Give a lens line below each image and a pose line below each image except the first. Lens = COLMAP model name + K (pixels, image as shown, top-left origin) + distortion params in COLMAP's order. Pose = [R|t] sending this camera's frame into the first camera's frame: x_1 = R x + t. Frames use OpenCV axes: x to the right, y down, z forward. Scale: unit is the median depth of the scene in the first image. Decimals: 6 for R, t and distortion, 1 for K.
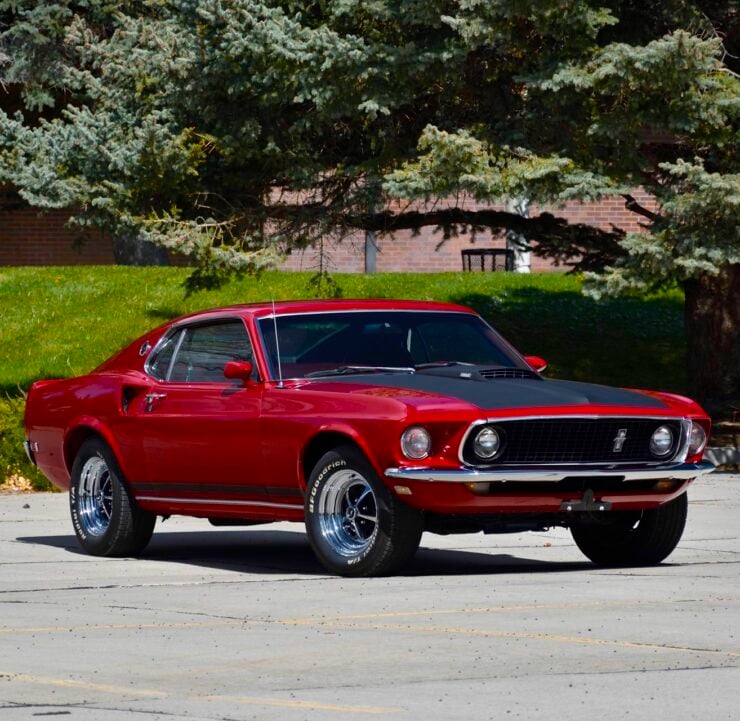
lens RADIAL K [[5097.1, 0, 370.0], [0, 5097.1, 360.5], [0, 0, 1]] dist [0.235910, -6.276699]
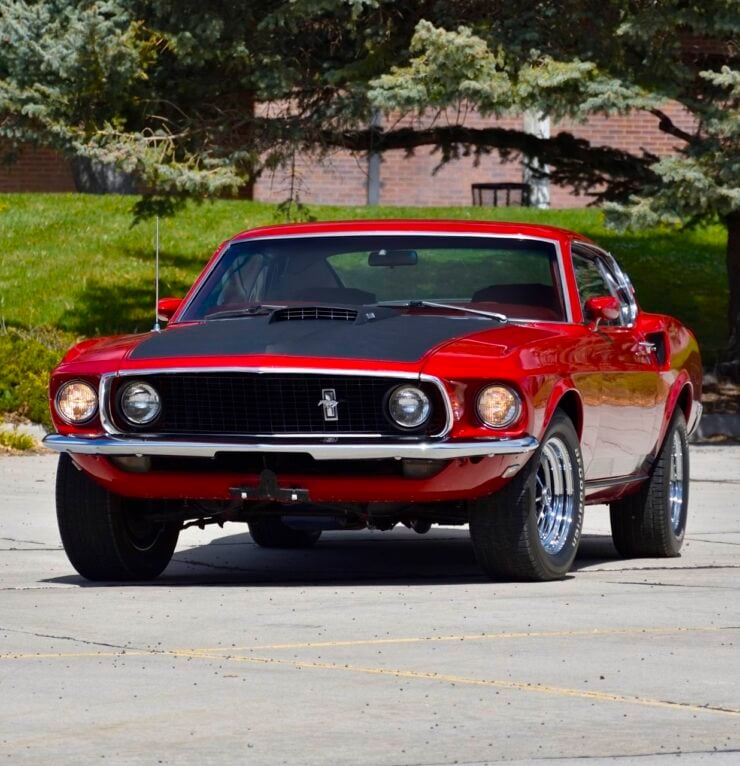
lens RADIAL K [[5276.2, 0, 370.0], [0, 5276.2, 383.0], [0, 0, 1]] dist [0.235910, -6.276699]
pose [[0.999864, 0.016065, -0.003761, 0.006813], [-0.016015, 0.999788, 0.012973, 0.001654], [0.003969, -0.012911, 0.999909, 0.138888]]
